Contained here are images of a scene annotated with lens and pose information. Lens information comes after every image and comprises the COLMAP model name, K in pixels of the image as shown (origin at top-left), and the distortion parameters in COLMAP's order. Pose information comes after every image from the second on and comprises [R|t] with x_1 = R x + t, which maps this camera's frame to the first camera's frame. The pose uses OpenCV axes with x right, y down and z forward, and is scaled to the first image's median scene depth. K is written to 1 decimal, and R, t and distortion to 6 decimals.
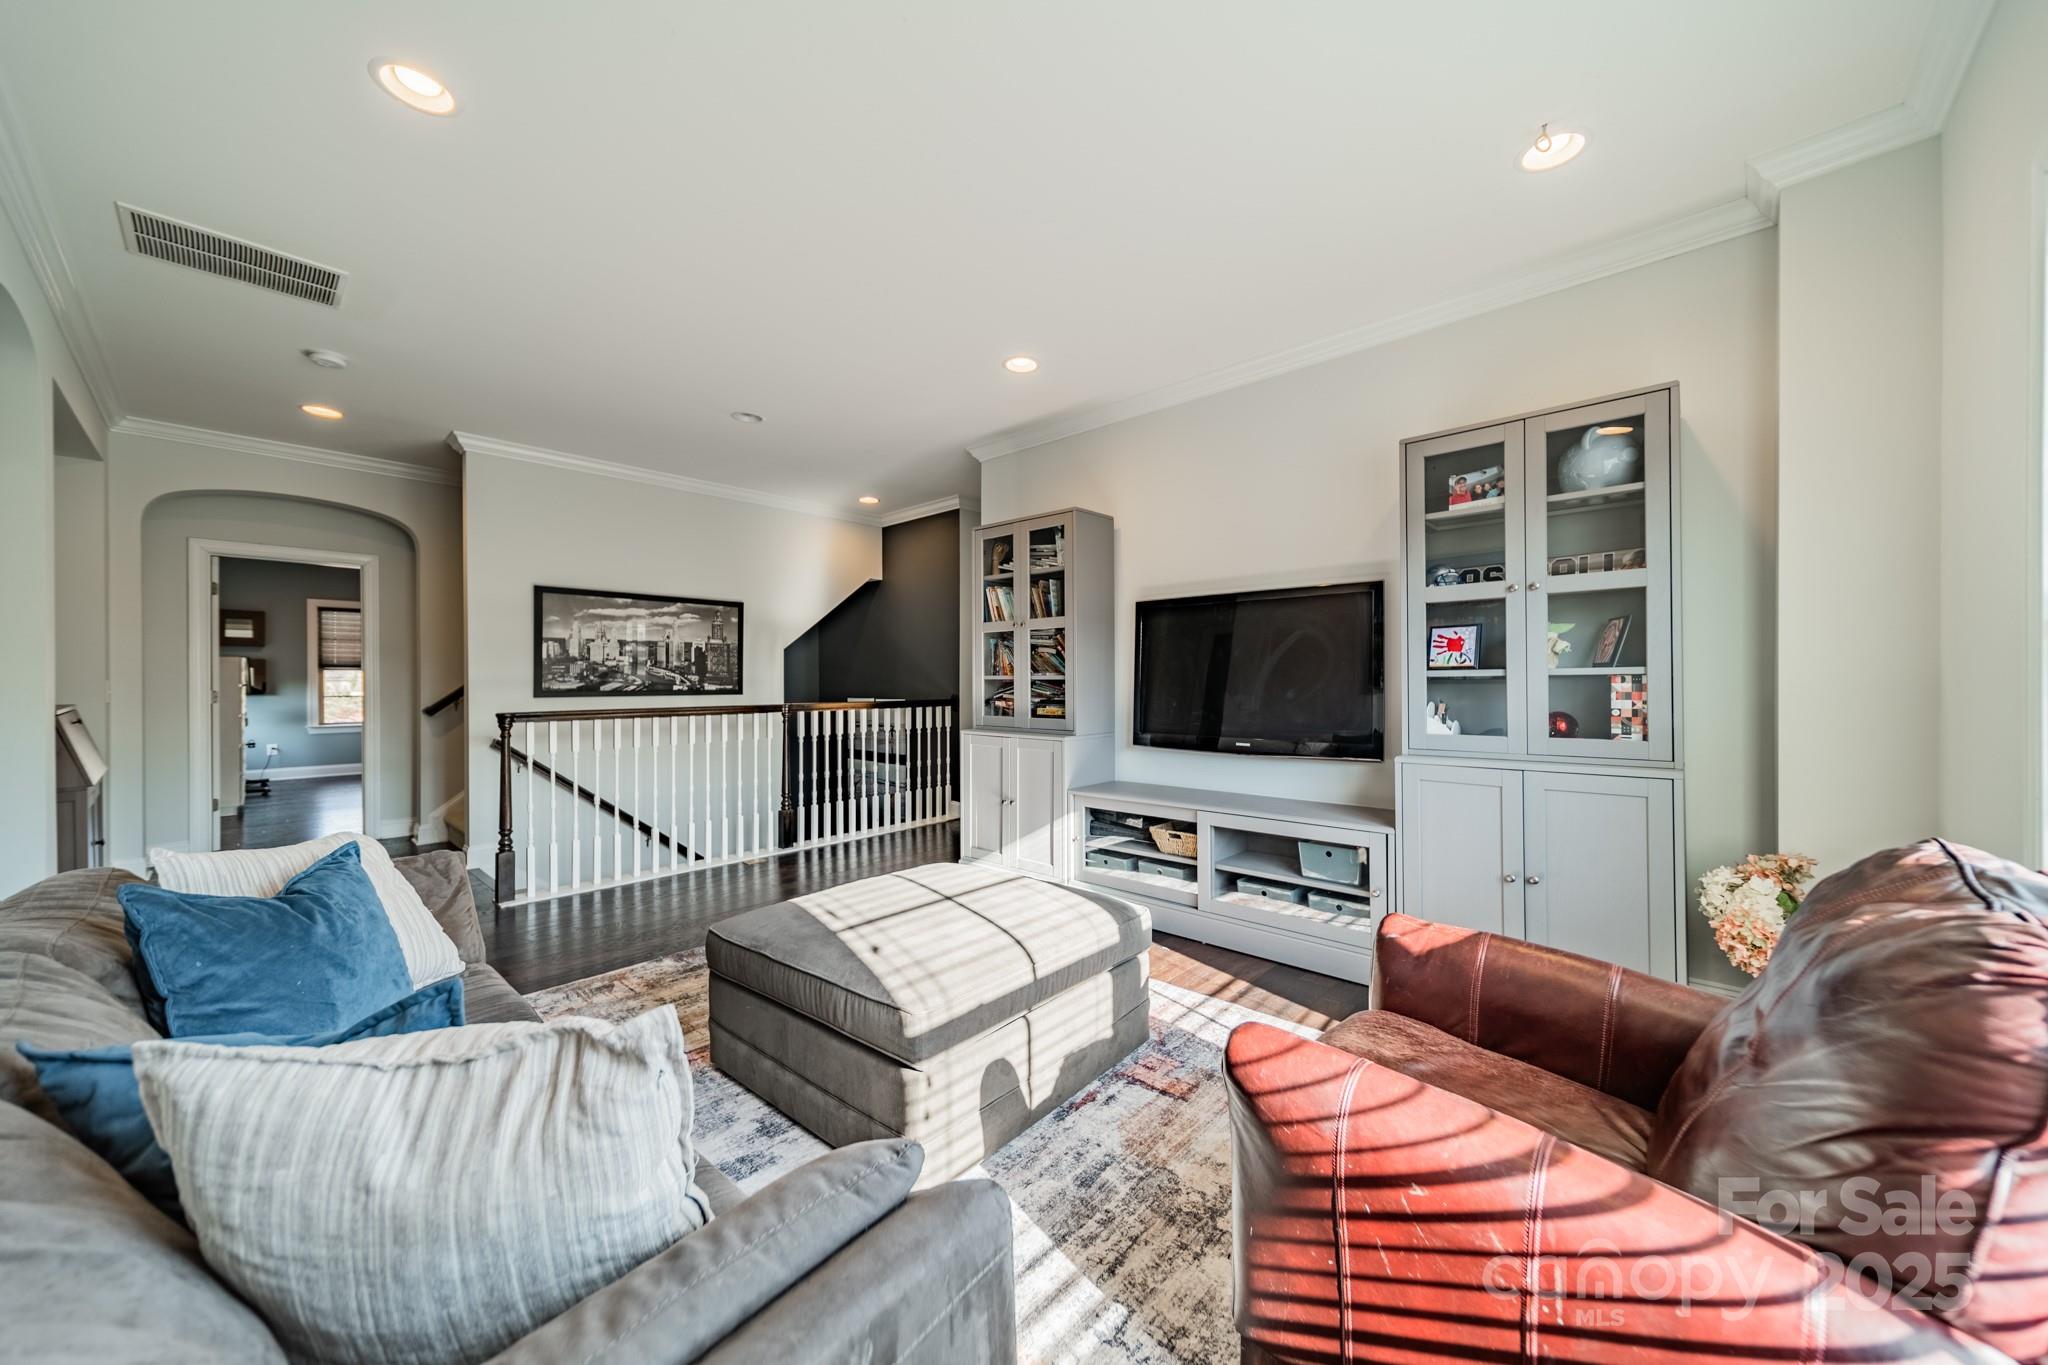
lens RADIAL K [[728.8, 0, 1028.8], [0, 728.8, 681.7], [0, 0, 1]] dist [0.008103, -0.000021]
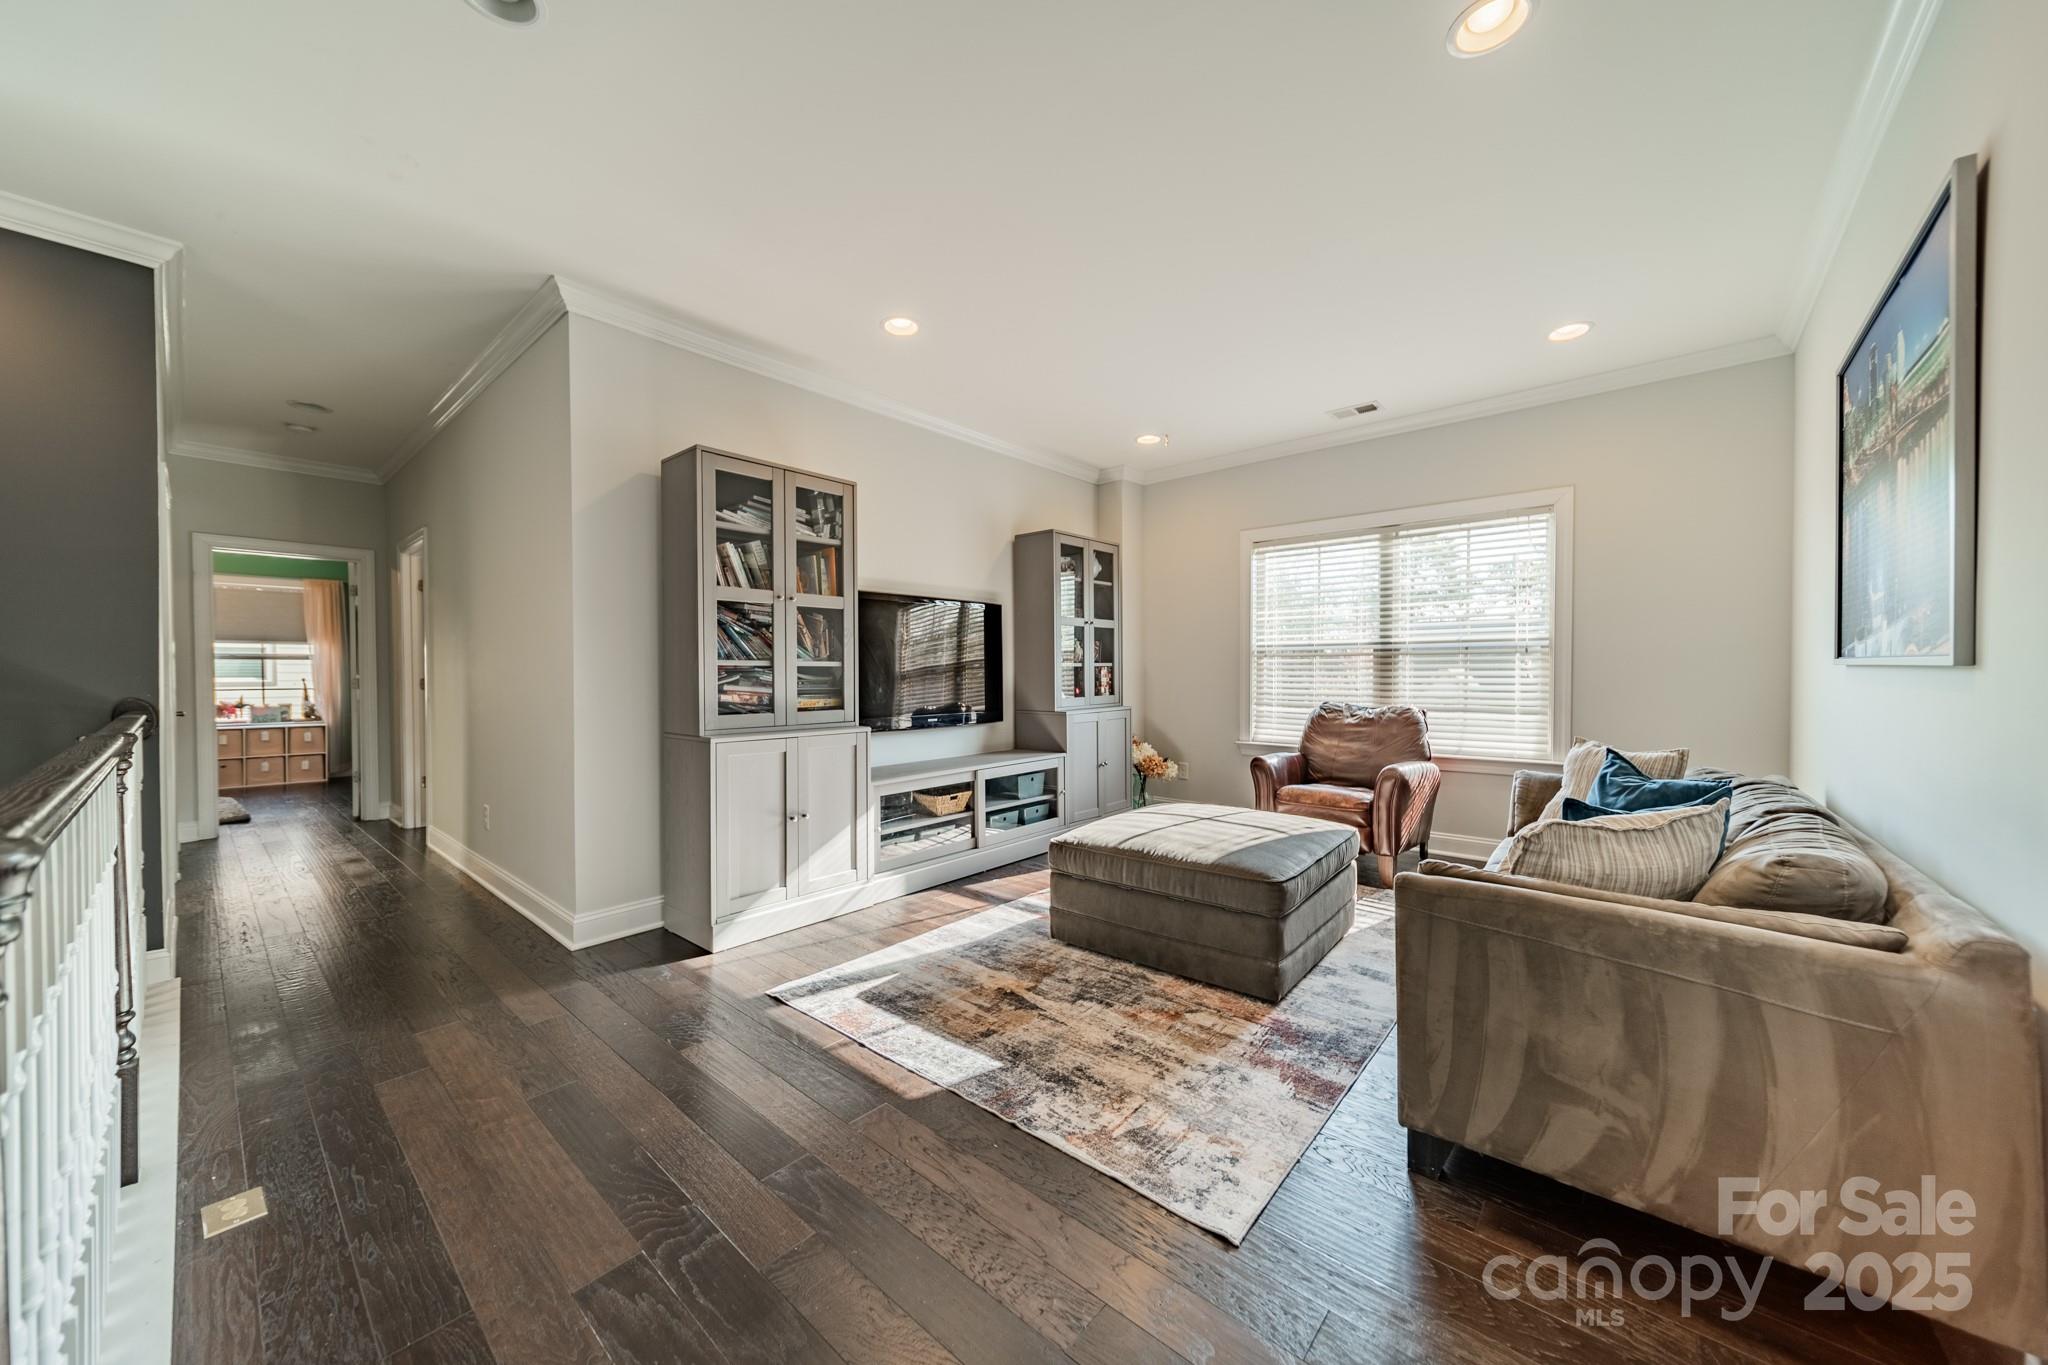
lens RADIAL K [[728.8, 0, 1021.7], [0, 728.8, 683.1], [0, 0, 1]] dist [0.008103, -0.000021]
pose [[-0.020556, -0.018220, 0.999623, -1.096124], [0.000019, 0.999834, 0.018224, 0.000784], [-0.999789, 0.000394, -0.020552, 1.001390]]
